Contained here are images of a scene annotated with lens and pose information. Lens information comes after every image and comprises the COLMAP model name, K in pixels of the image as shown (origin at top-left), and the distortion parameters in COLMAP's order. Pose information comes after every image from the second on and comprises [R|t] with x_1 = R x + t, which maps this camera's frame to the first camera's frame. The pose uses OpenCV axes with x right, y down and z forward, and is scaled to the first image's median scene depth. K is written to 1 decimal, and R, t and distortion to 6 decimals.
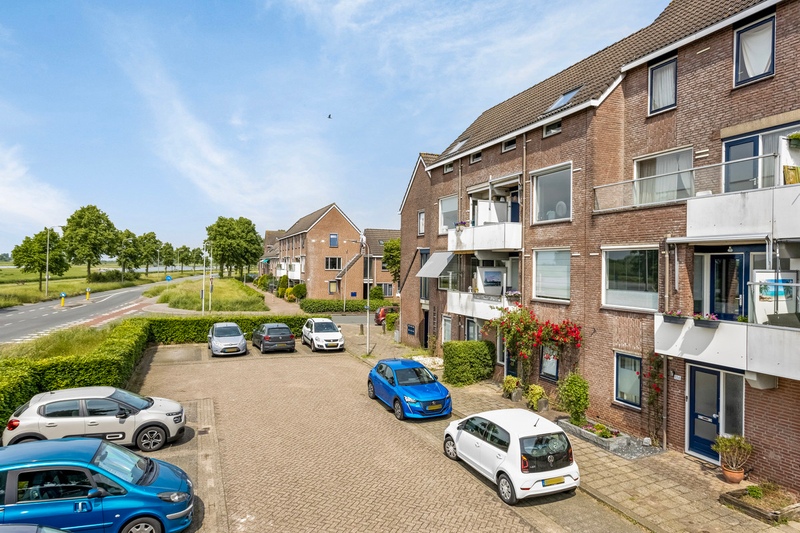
lens RADIAL K [[503.5, 0, 389.6], [0, 503.5, 262.1], [0, 0, 1]] dist [-0.005807, 0.009119]
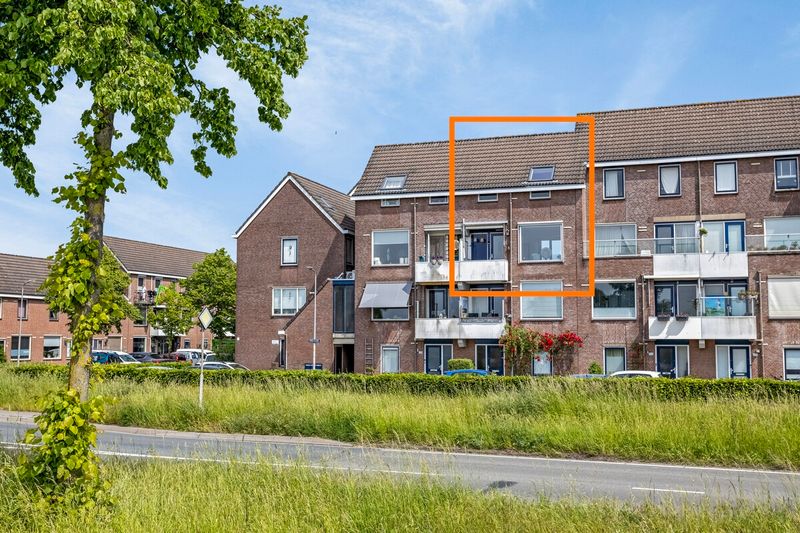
lens RADIAL K [[992.5, 0, 356.1], [0, 992.5, 245.0], [0, 0, 1]] dist [-0.012736, 0.000000]
pose [[0.665432, 0.077333, 0.742442, -2.146289], [-0.004370, 0.995006, -0.099723, 0.155448], [-0.746446, 0.063114, 0.662447, -0.444101]]
